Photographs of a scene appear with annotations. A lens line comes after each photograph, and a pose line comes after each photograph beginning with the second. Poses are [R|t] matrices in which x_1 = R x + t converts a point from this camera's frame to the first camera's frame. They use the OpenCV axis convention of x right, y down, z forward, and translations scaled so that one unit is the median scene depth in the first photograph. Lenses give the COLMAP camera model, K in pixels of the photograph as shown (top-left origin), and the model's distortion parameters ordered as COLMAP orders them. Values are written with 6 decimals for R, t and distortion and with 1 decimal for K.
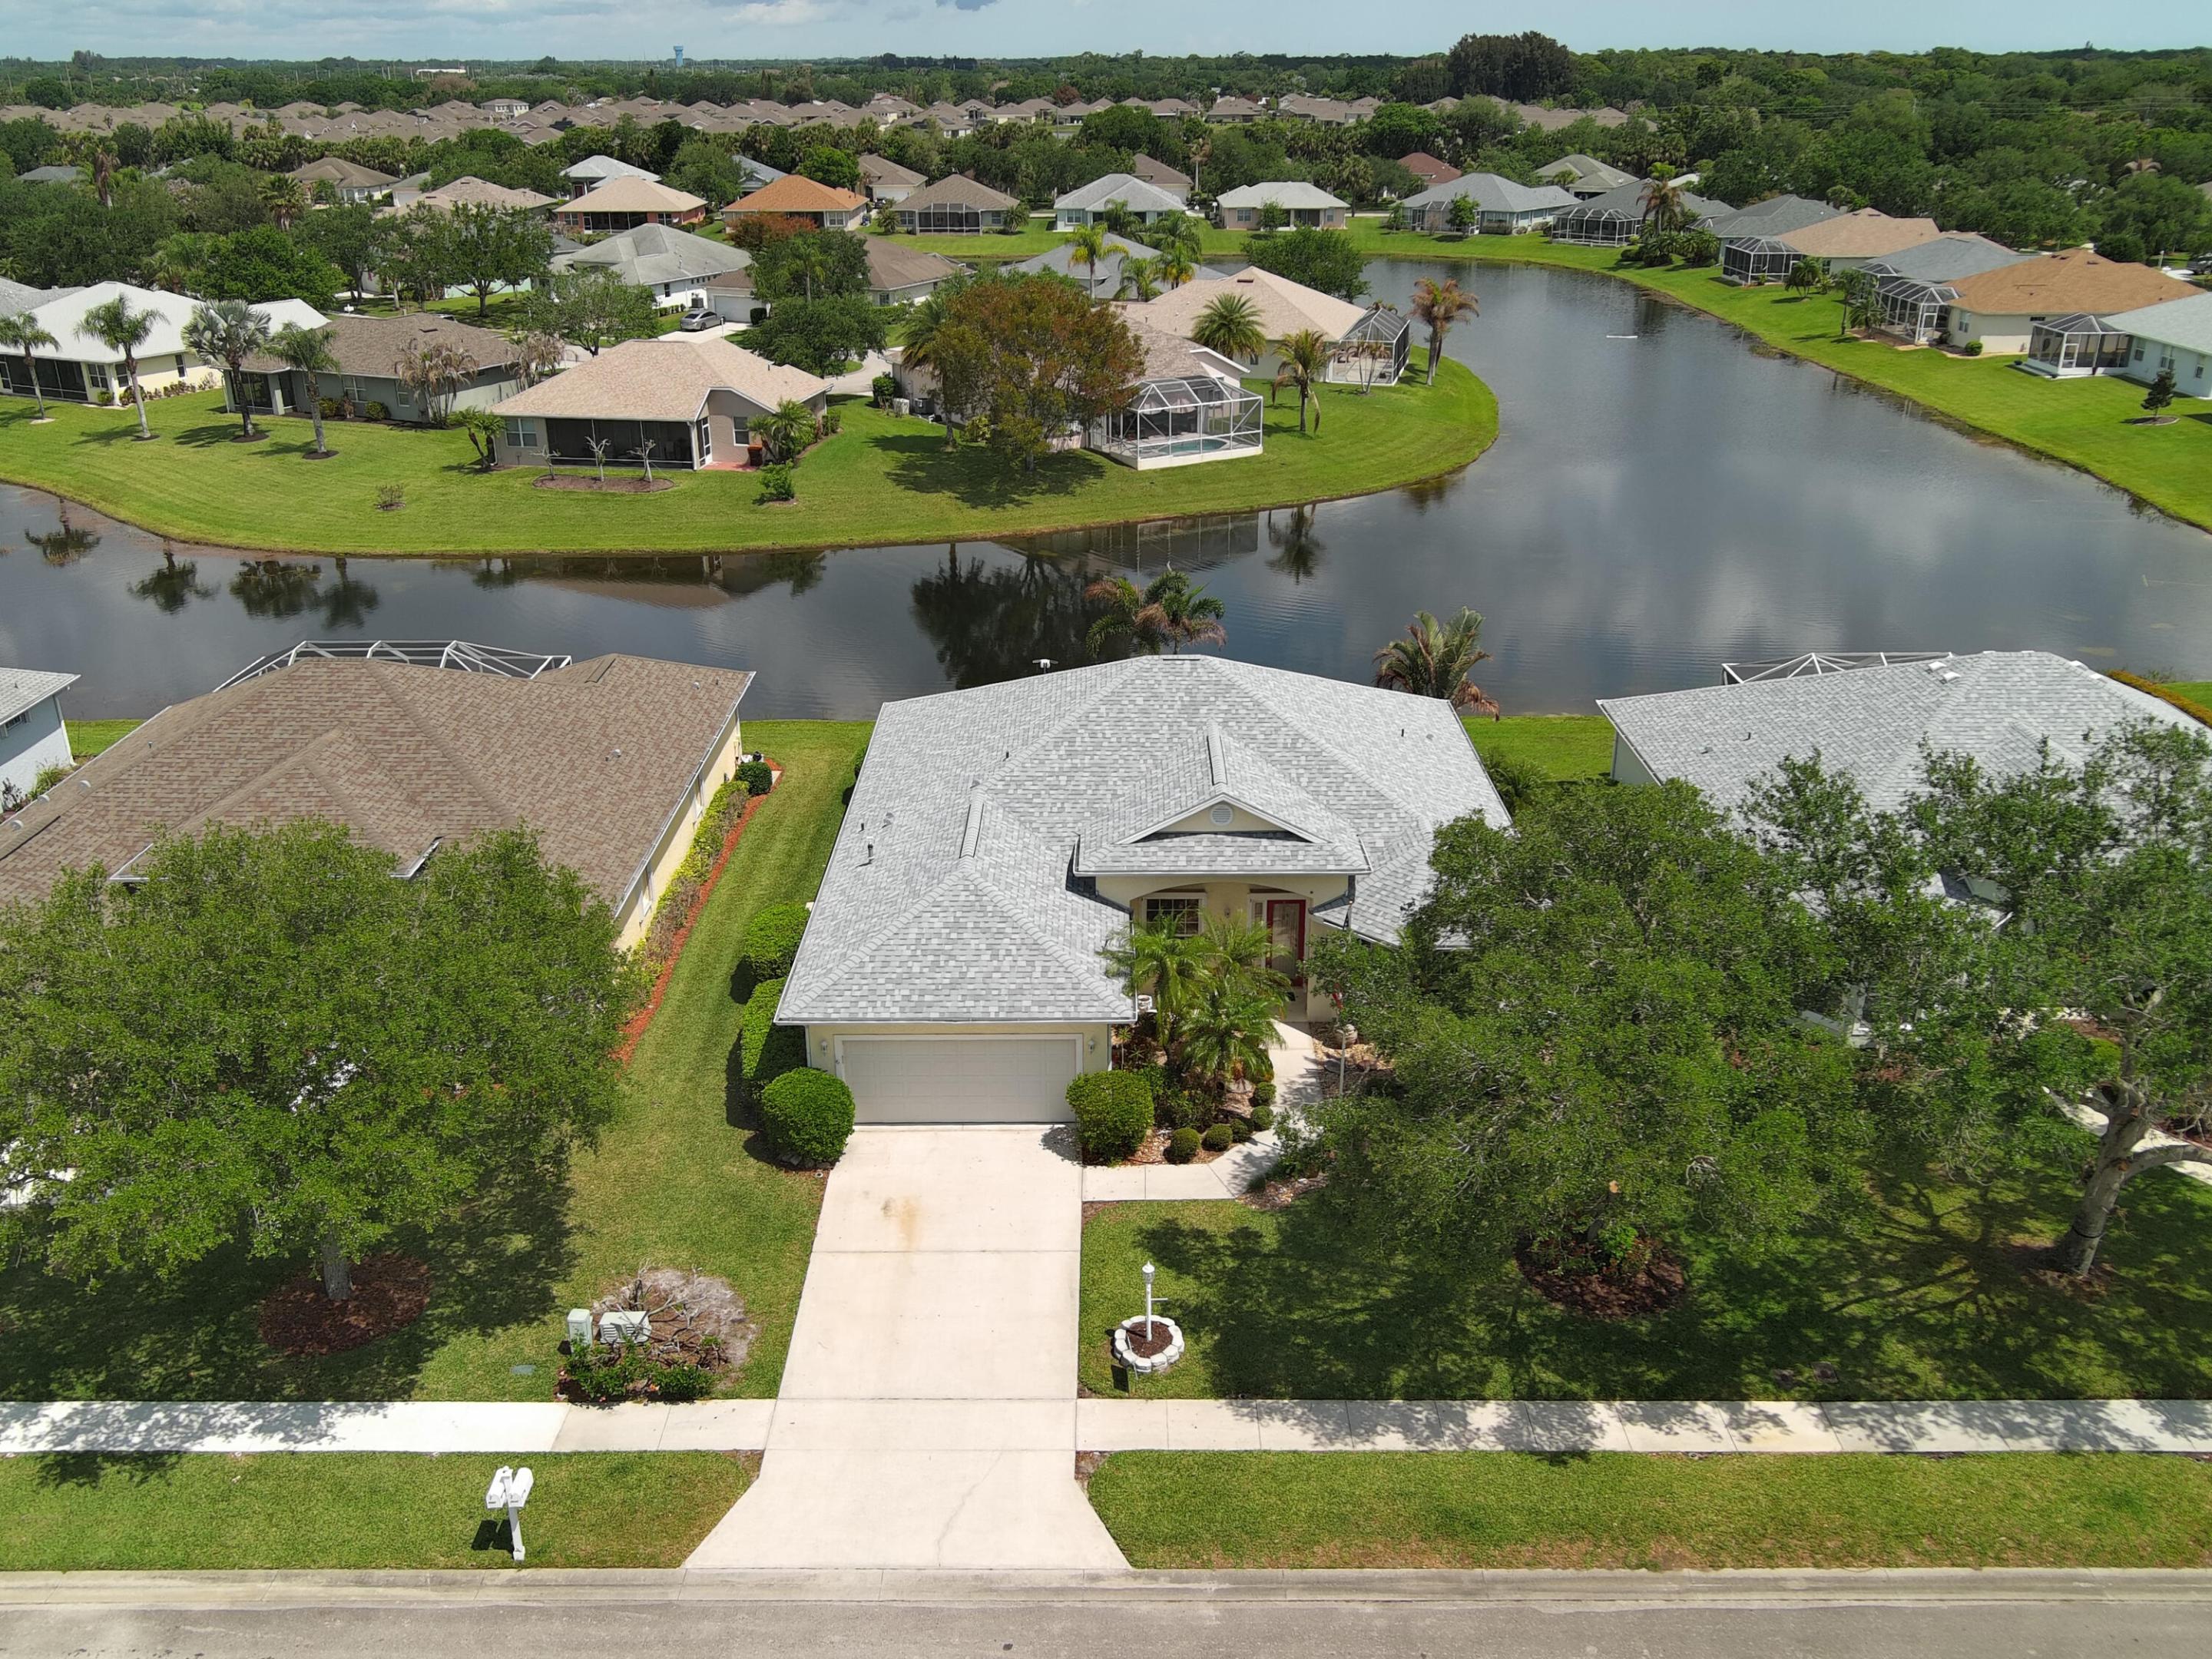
lens RADIAL K [[1810.7, 0, 1112.1], [0, 1810.7, 822.6], [0, 0, 1]] dist [0.007558, -0.021410]
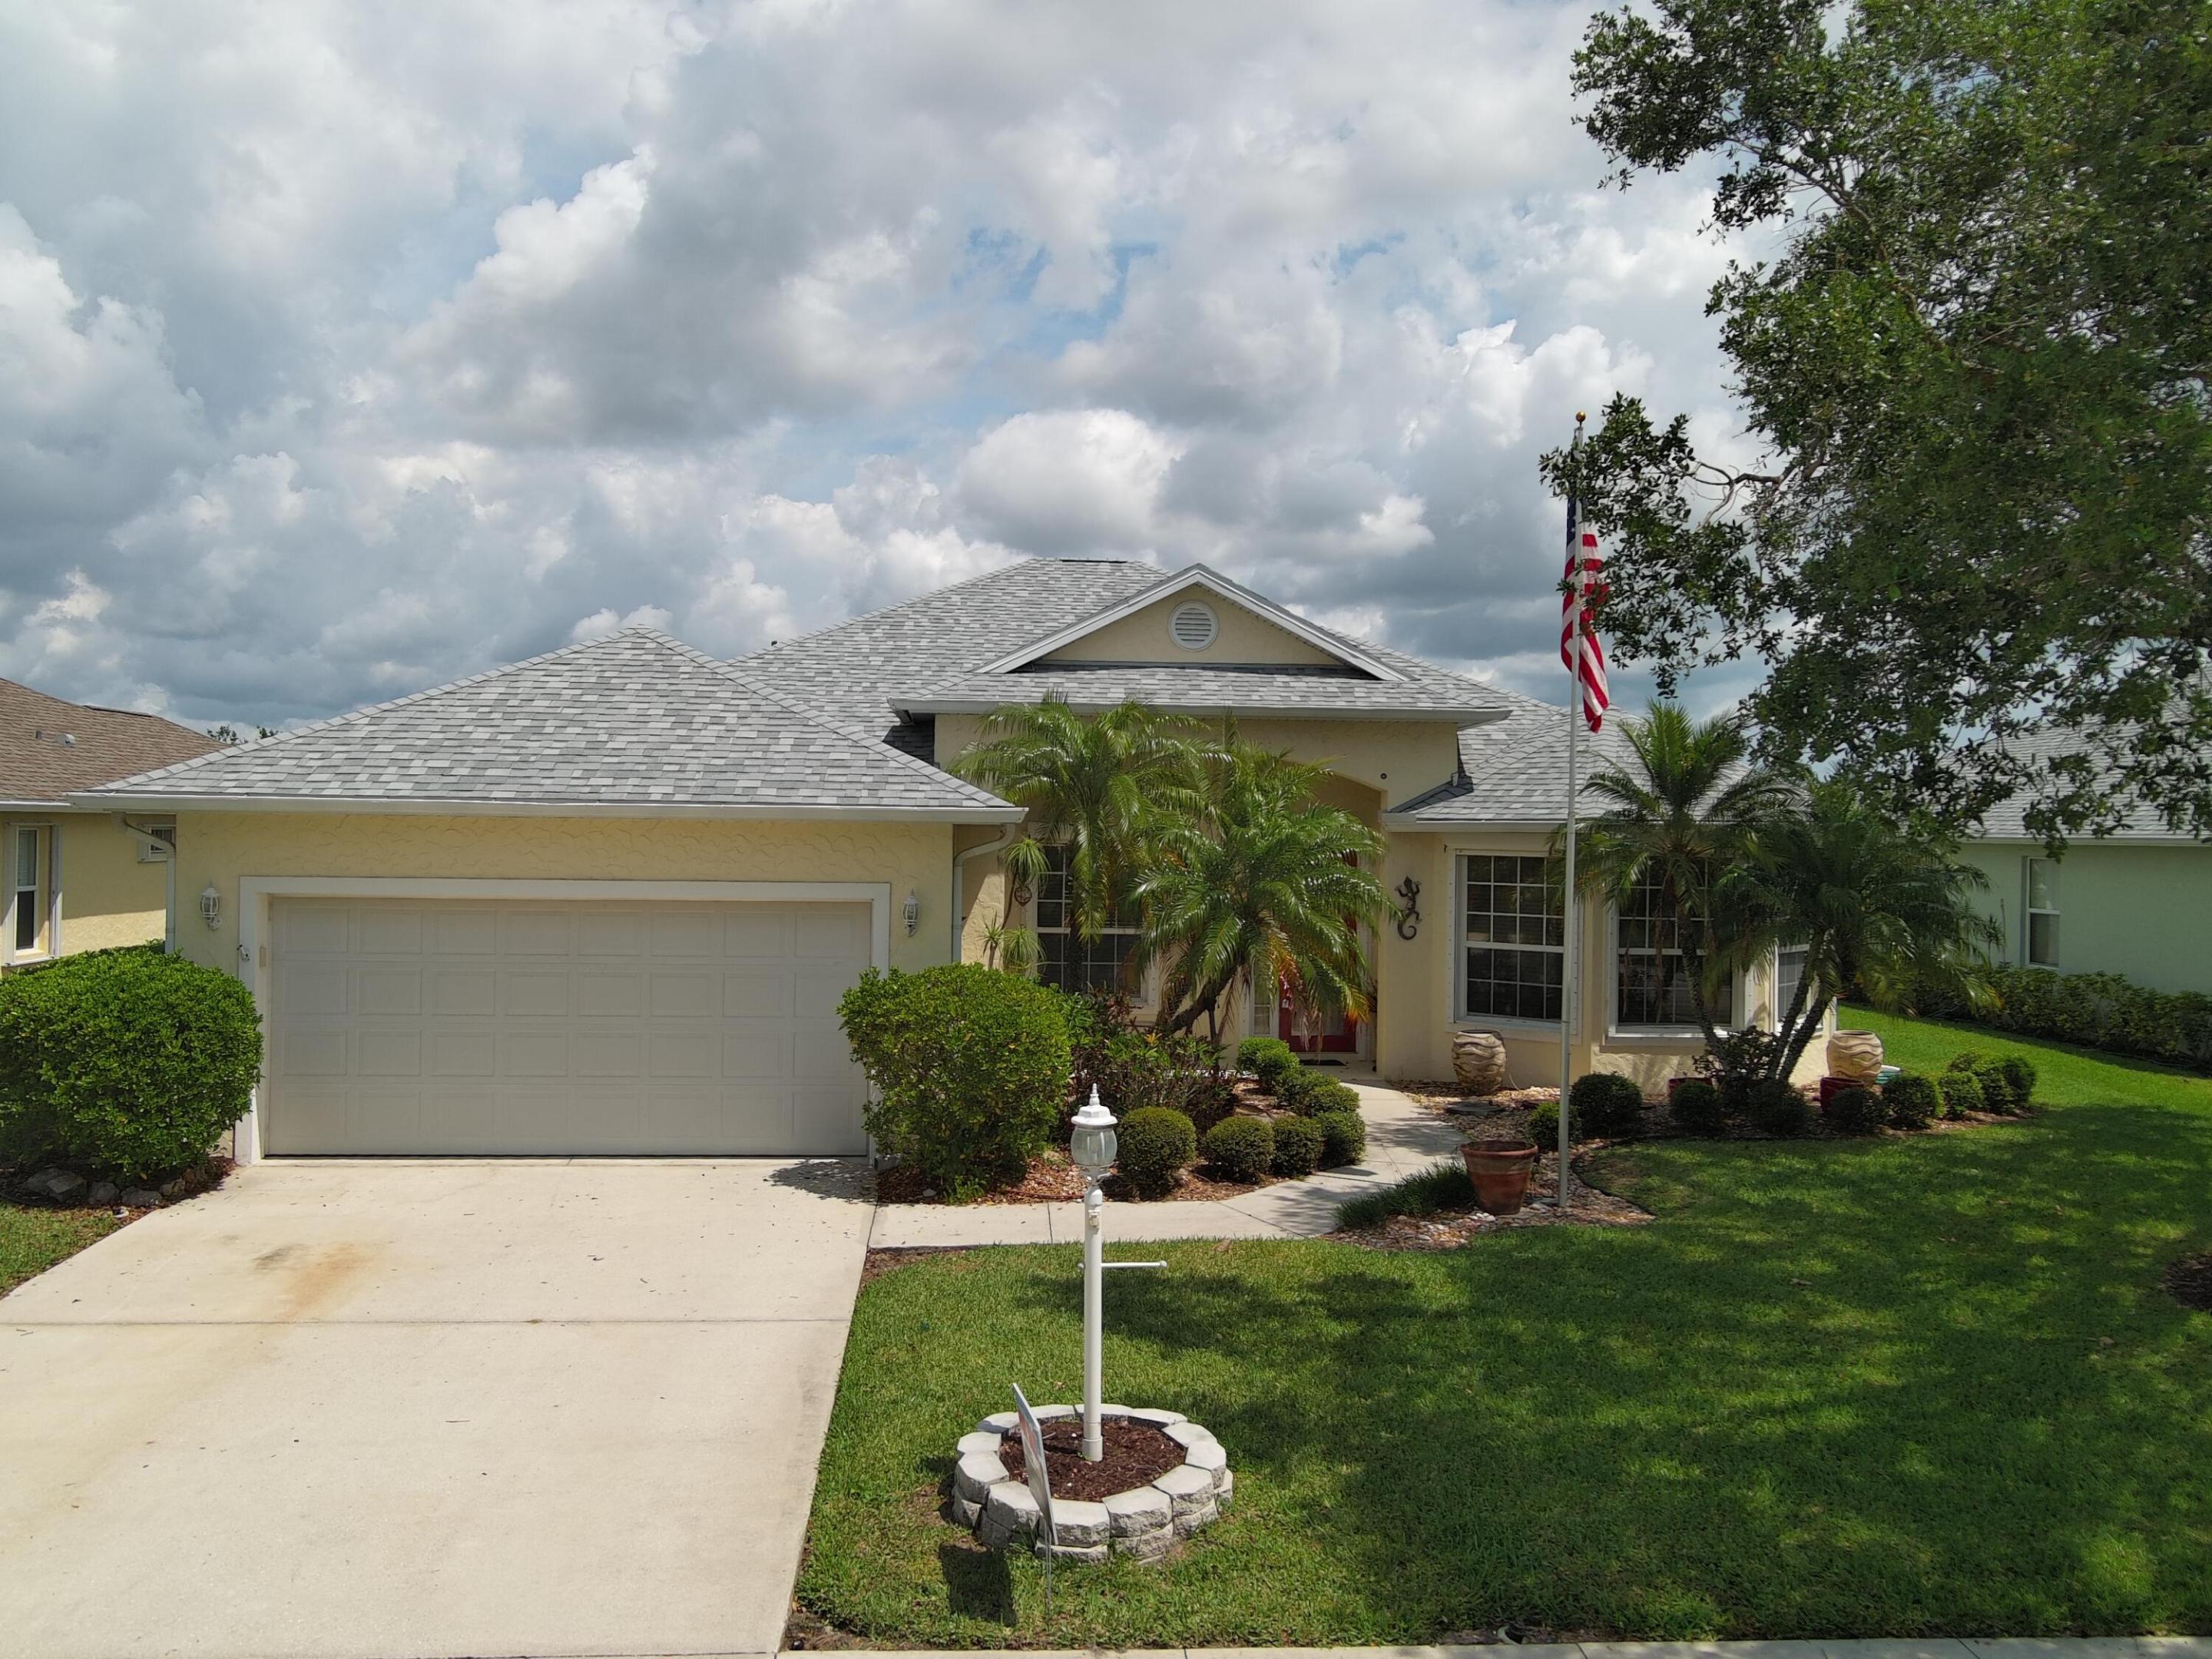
lens RADIAL K [[1810.7, 0, 1115.5], [0, 1810.7, 840.7], [0, 0, 1]] dist [0.007558, -0.021410]
pose [[0.996769, 0.018049, 0.078272, 0.001887], [0.011678, 0.931518, -0.363508, 0.247311], [-0.079473, 0.363248, 0.928297, 0.610084]]
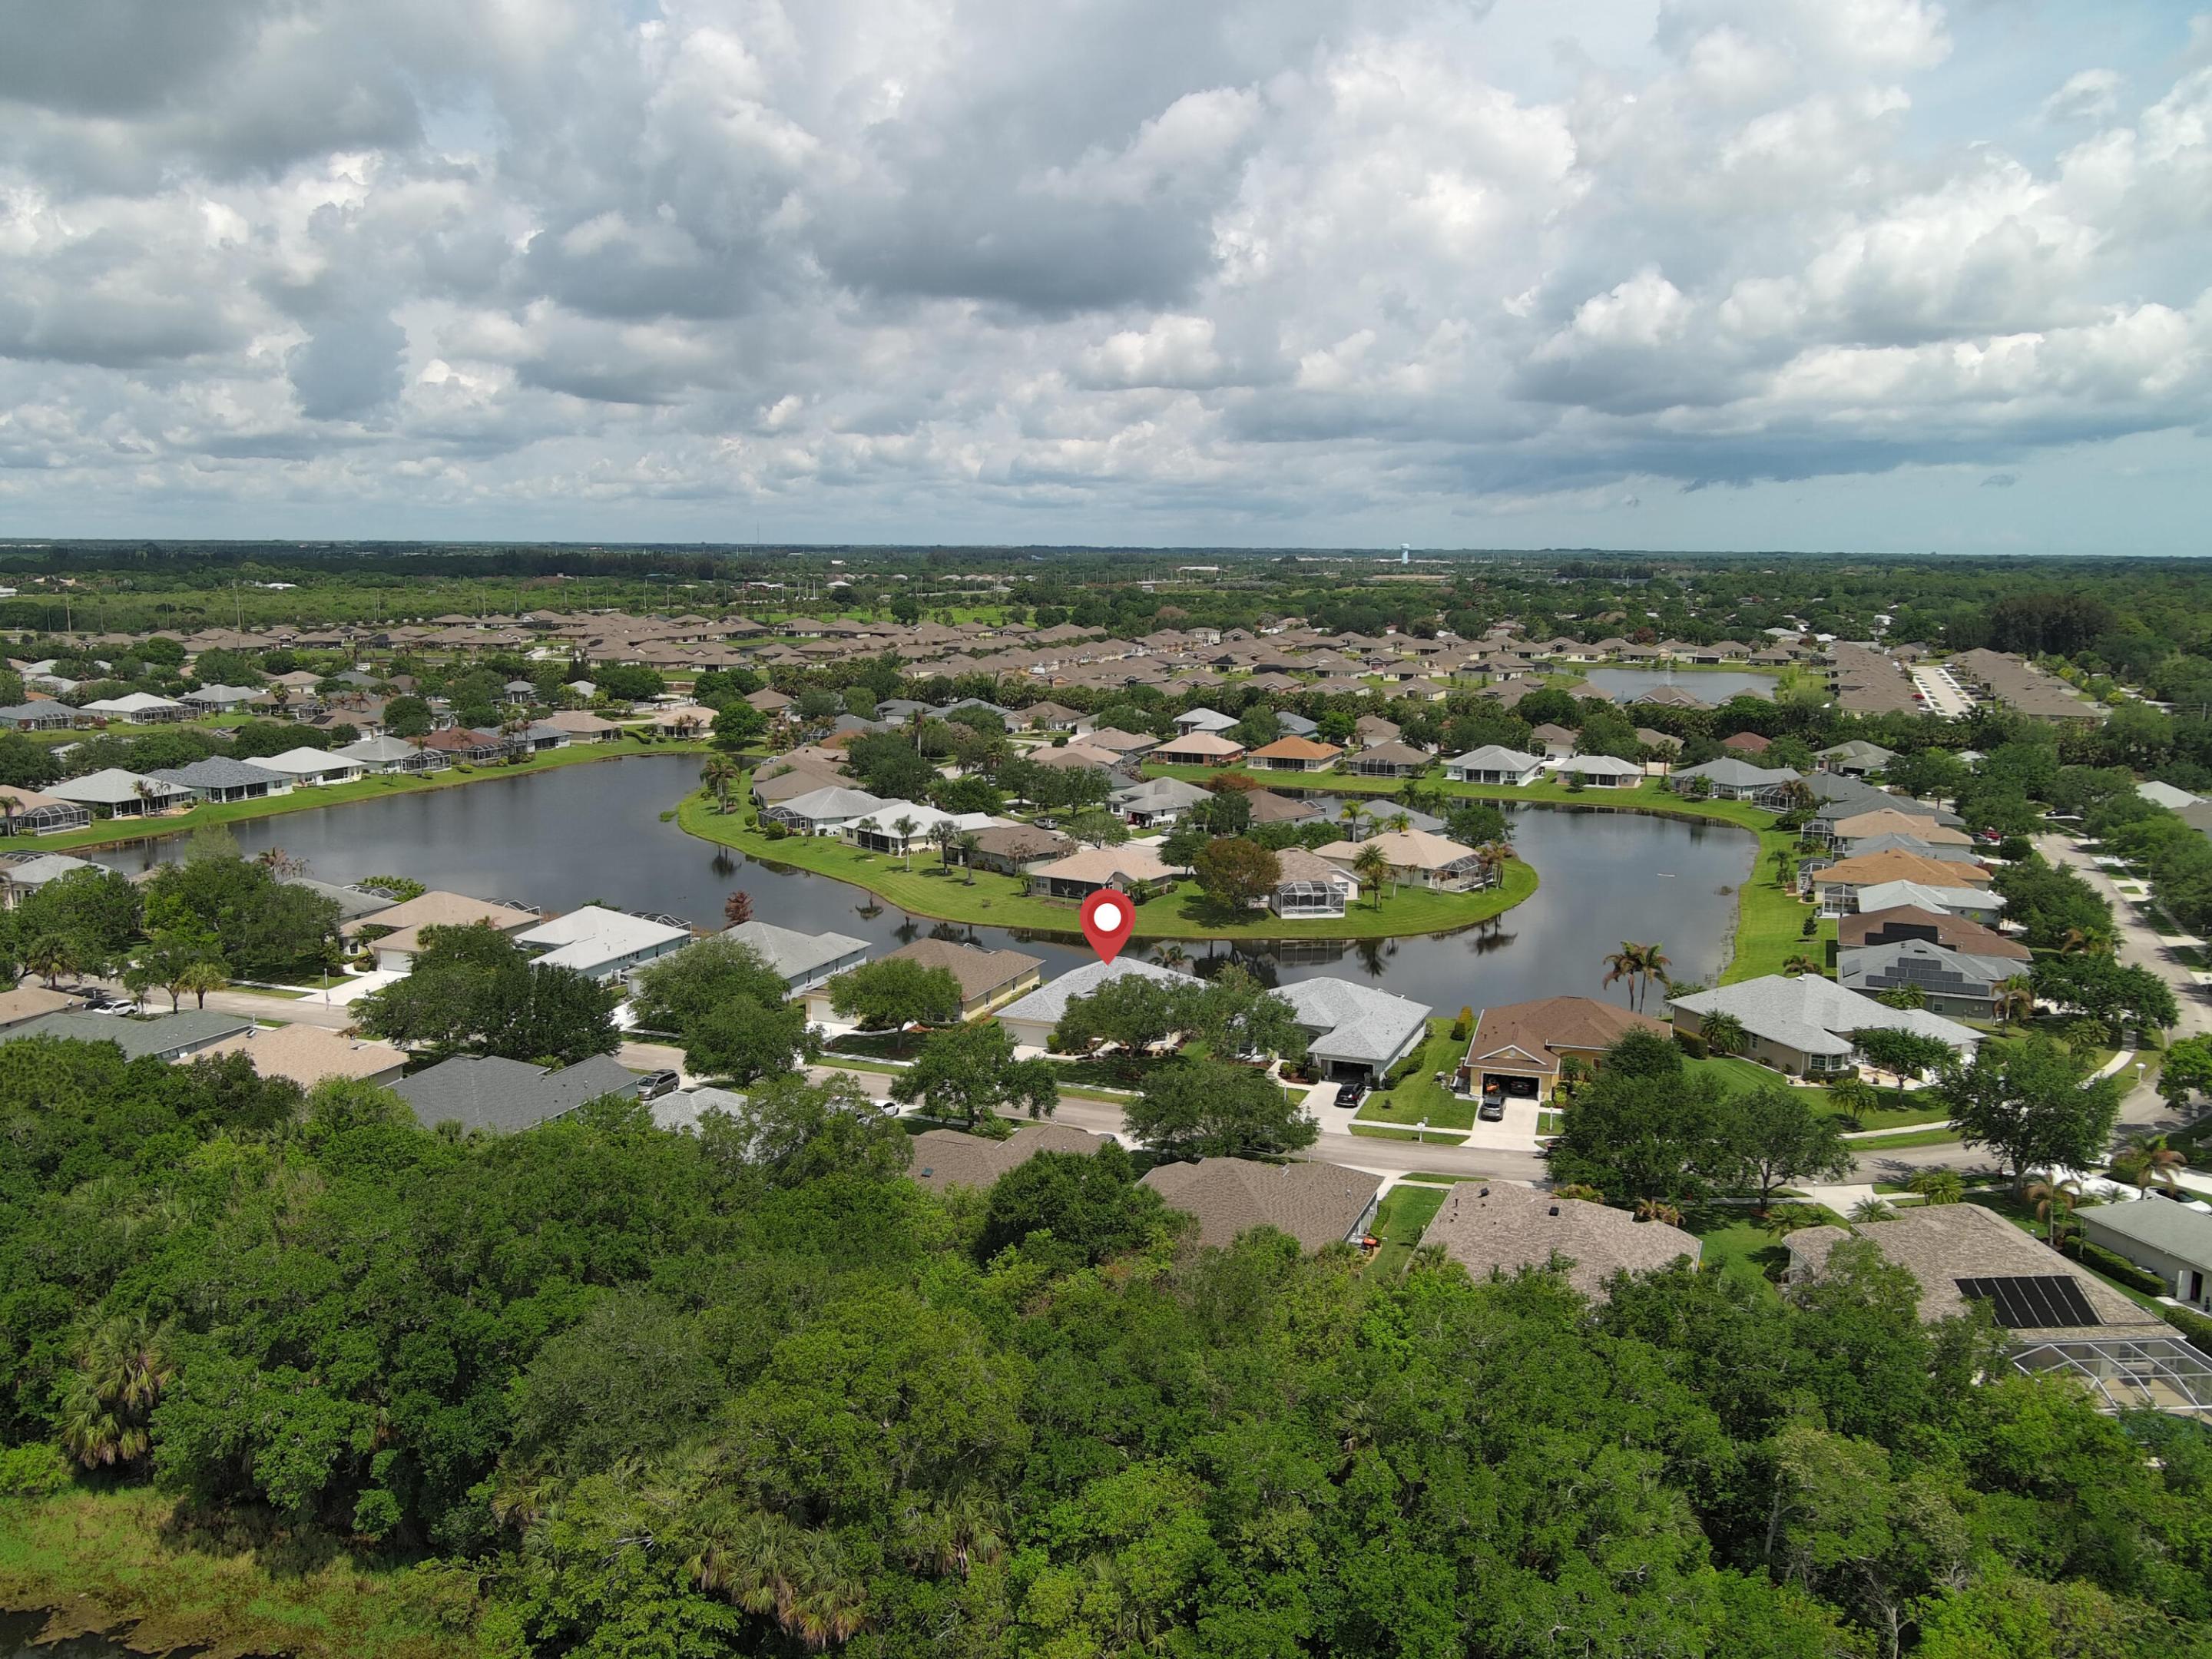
lens RADIAL K [[1810.7, 0, 1113.2], [0, 1810.7, 829.4], [0, 0, 1]] dist [0.007558, -0.021410]
pose [[0.929369, 0.066926, -0.363035, 1.957682], [-0.147029, 0.969168, -0.197725, 0.564426], [0.338609, 0.237136, 0.910555, -3.692032]]
